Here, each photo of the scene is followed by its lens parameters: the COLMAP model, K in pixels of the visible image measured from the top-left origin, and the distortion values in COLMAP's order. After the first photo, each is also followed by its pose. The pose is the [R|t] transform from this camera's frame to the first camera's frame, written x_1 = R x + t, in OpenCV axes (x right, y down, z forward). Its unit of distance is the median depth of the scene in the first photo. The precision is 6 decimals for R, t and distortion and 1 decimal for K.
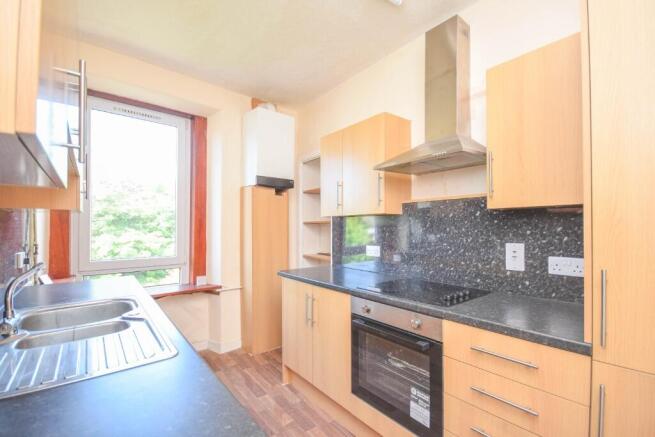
lens RADIAL K [[298.2, 0, 330.0], [0, 298.2, 229.7], [0, 0, 1]] dist [0.016576, -0.005530]
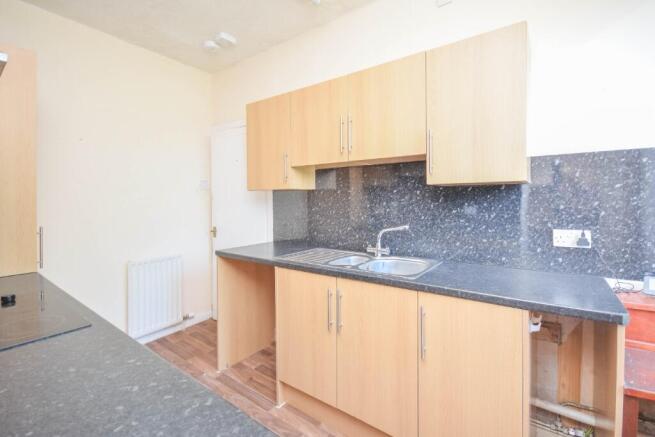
lens RADIAL K [[298.2, 0, 368.8], [0, 298.2, 211.8], [0, 0, 1]] dist [0.016576, -0.005530]
pose [[0.956029, -0.009810, 0.293109, -0.202705], [0.003859, 0.999775, 0.020875, 0.001893], [-0.293248, -0.018826, 0.955851, 0.261146]]
